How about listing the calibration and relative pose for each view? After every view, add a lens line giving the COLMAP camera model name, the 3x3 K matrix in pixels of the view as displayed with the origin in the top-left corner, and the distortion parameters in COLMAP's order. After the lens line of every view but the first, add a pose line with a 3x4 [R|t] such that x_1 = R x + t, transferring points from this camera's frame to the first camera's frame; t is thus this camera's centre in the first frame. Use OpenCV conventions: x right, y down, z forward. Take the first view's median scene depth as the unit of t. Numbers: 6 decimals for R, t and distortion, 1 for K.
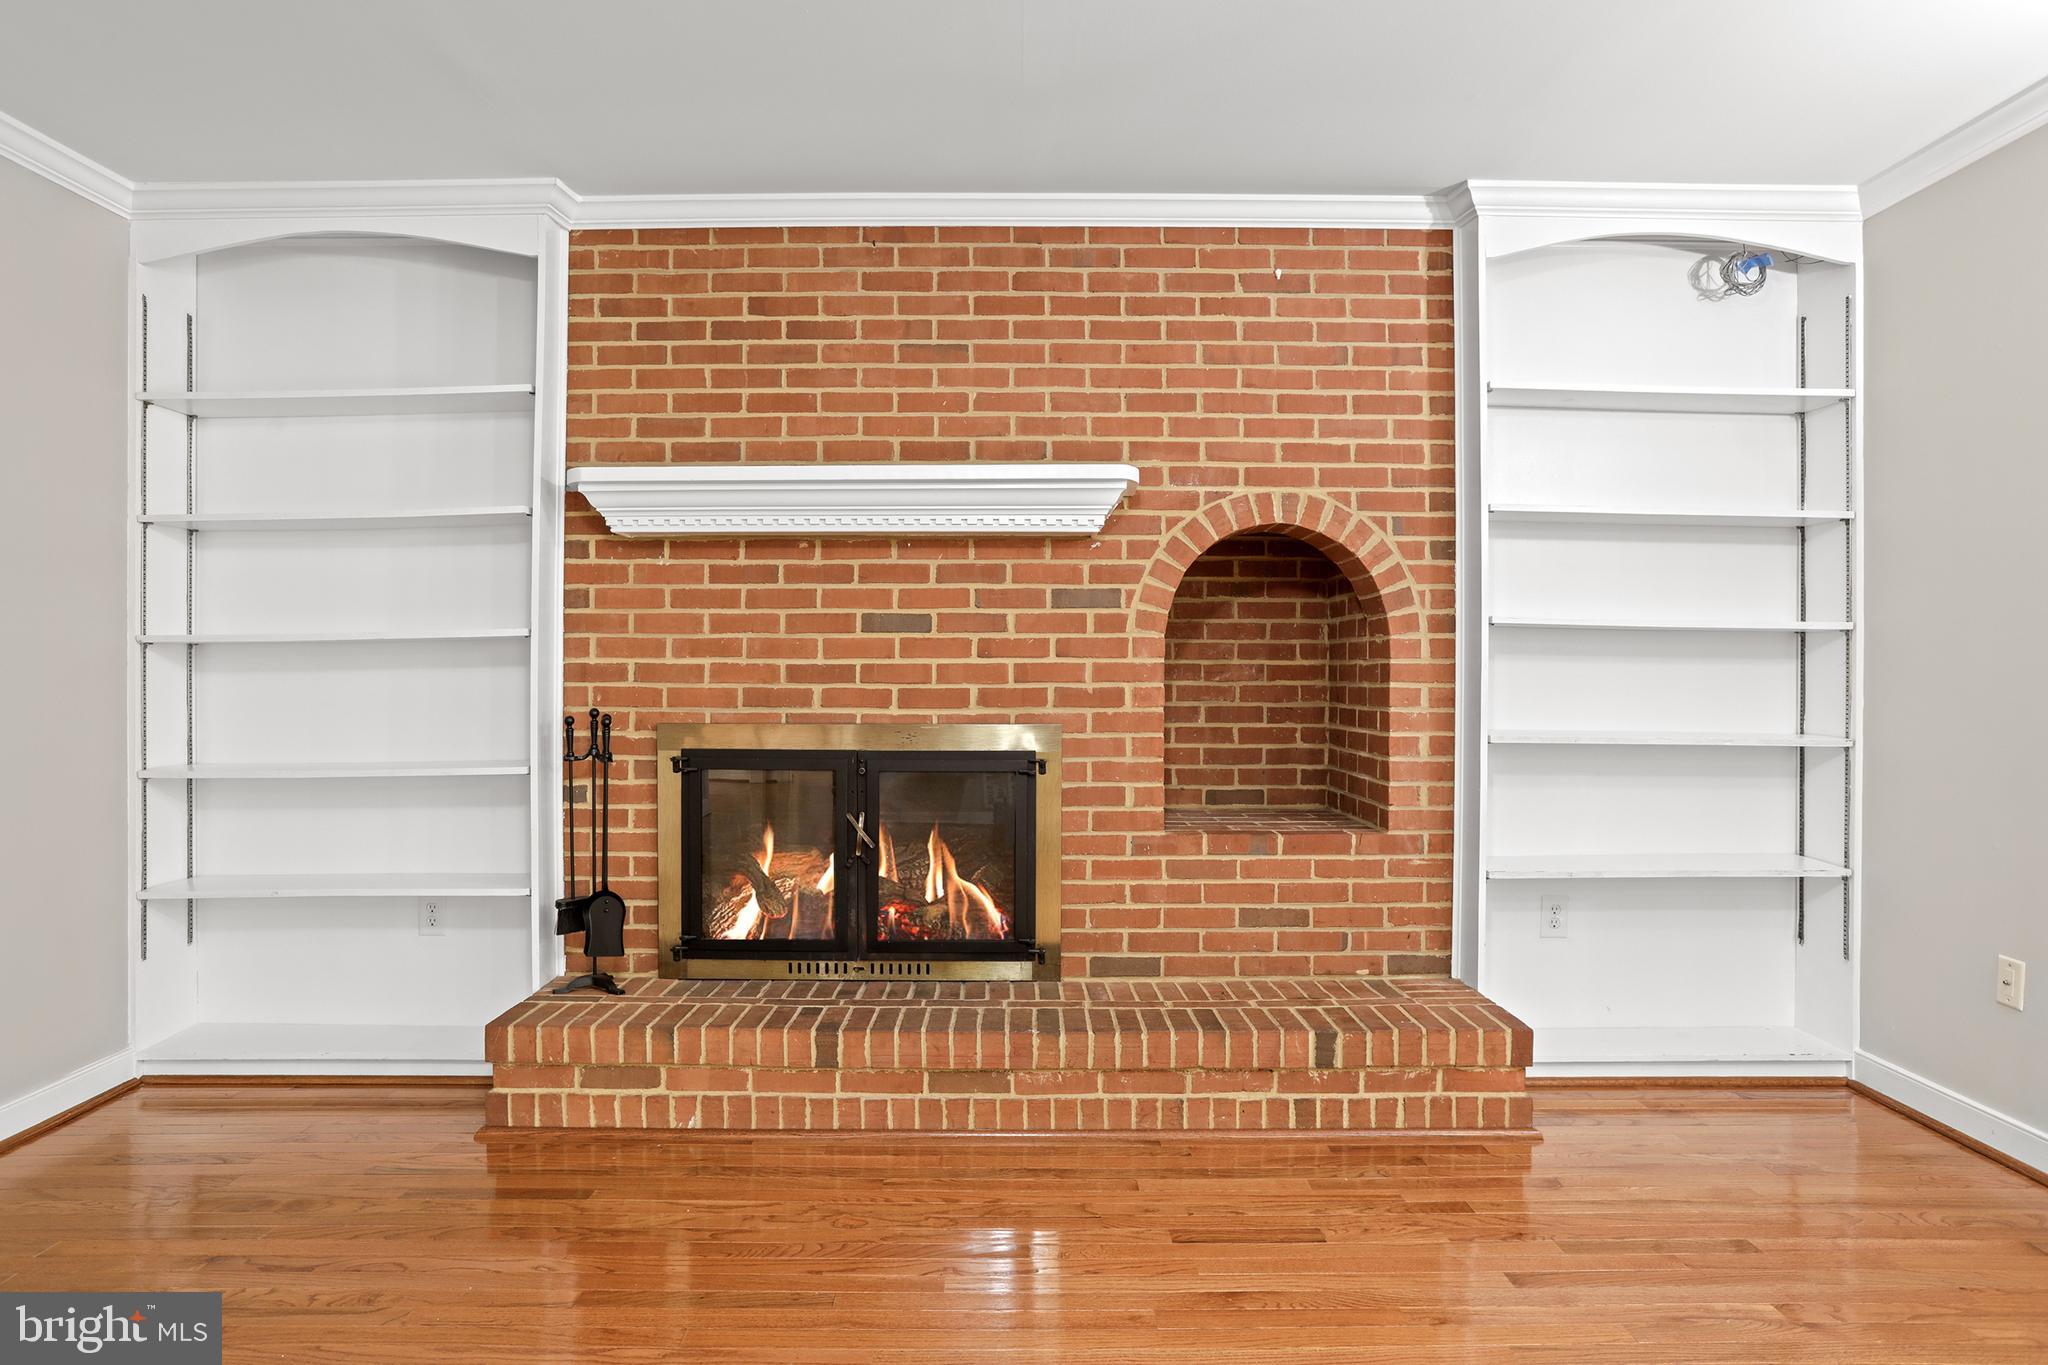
lens RADIAL K [[1163.7, 0, 1024.0], [0, 1163.7, 682.5], [0, 0, 1]] dist [-0.086923, 0.064436]
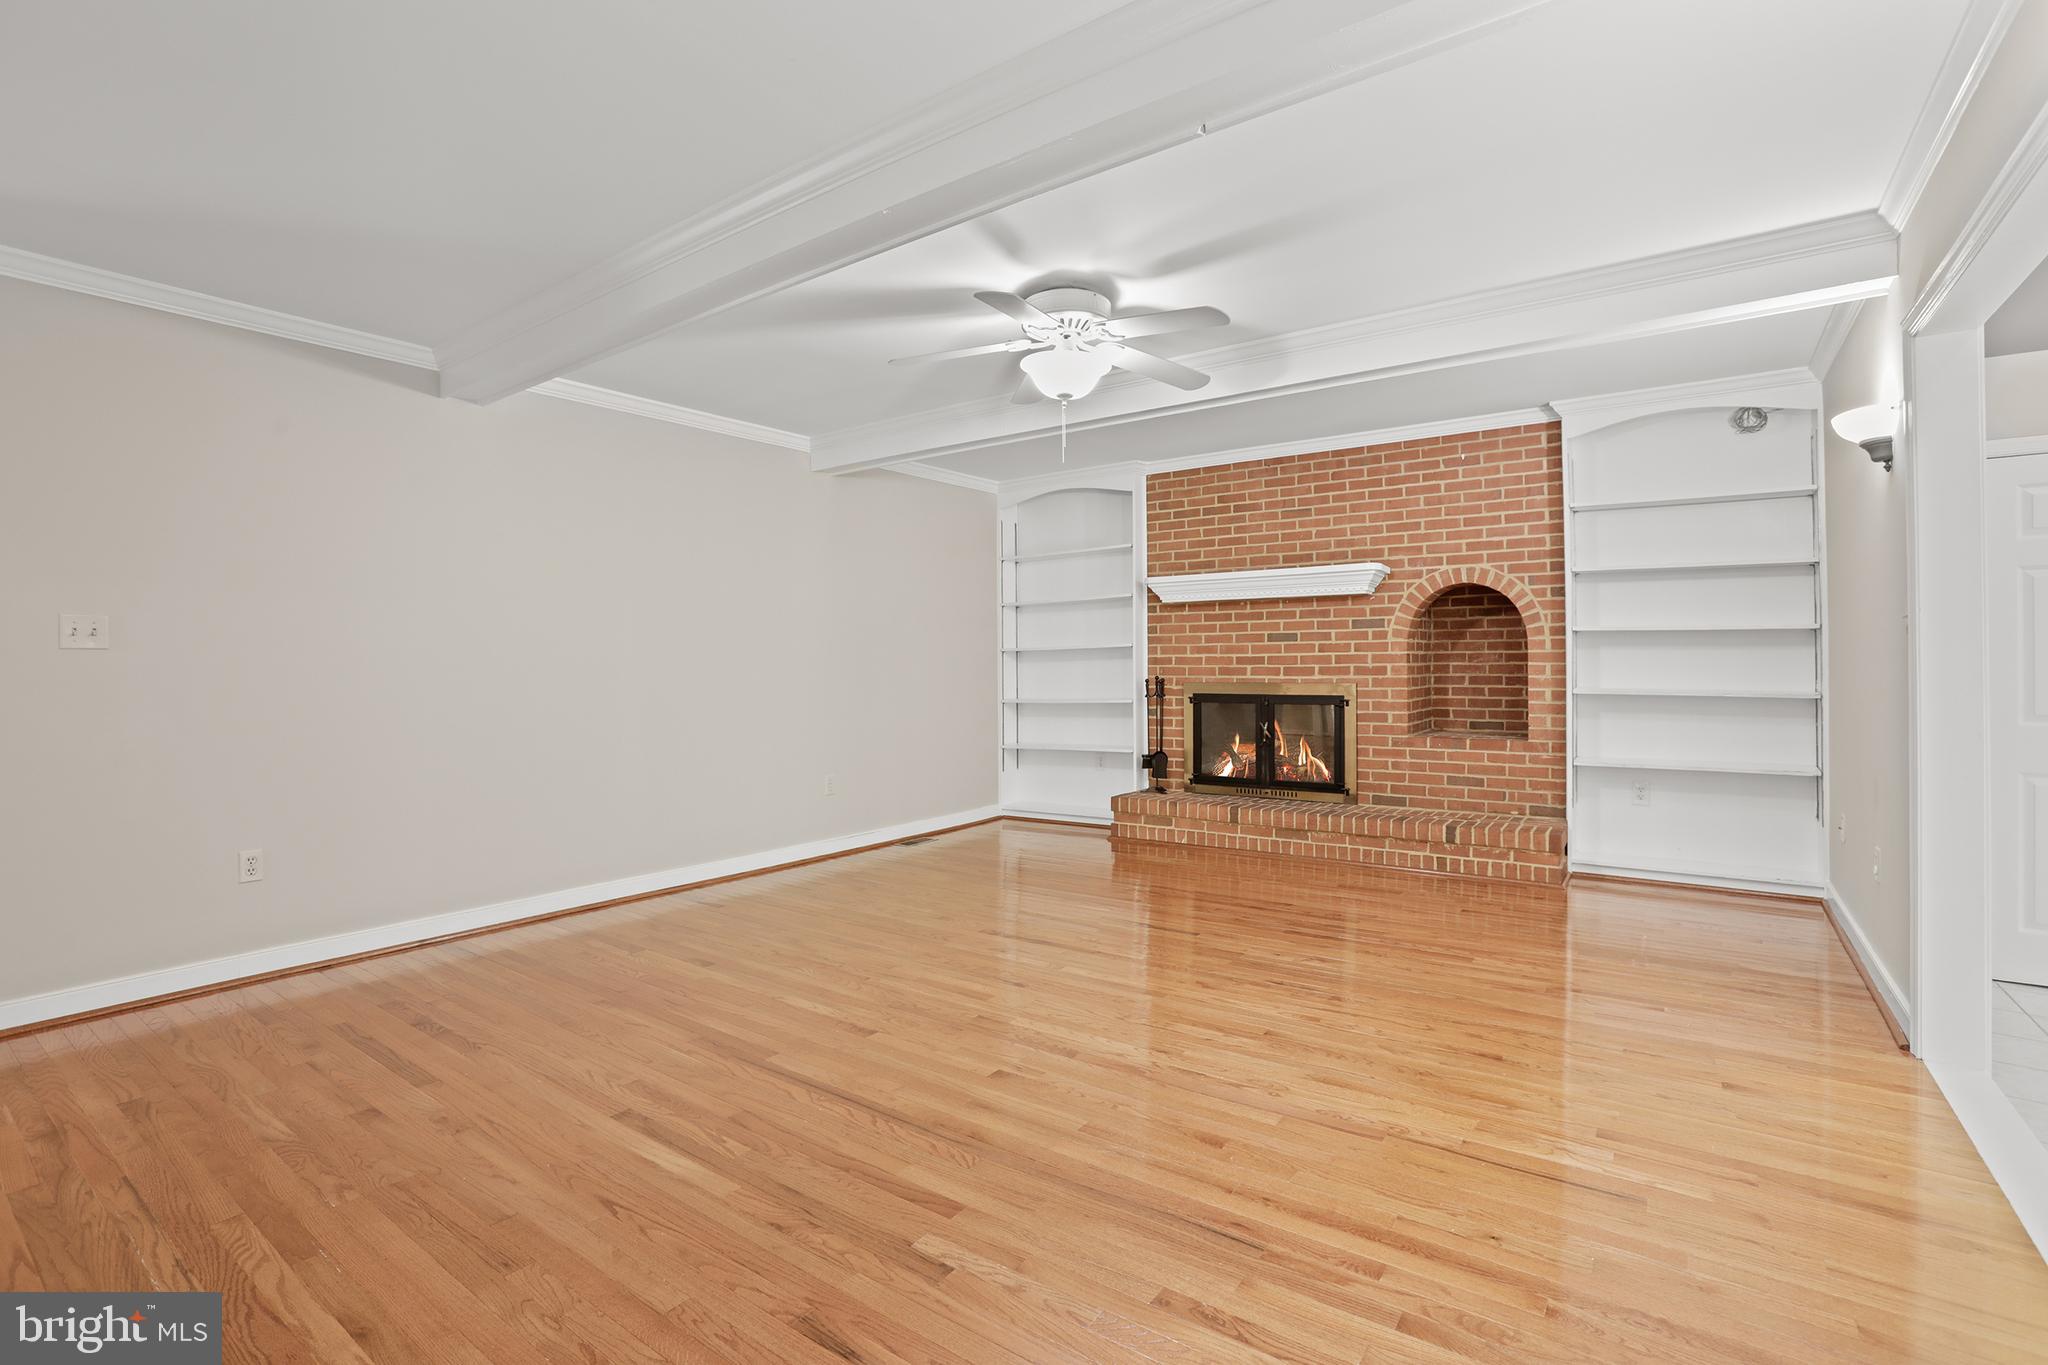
lens RADIAL K [[950.6, 0, 1017.4], [0, 950.6, 692.4], [0, 0, 1]] dist [-0.044479, 0.000395]
pose [[0.805722, 0.009119, -0.592224, 0.557946], [0.006522, 0.999684, 0.024266, 0.006842], [0.592259, -0.023414, 0.805408, -0.760573]]
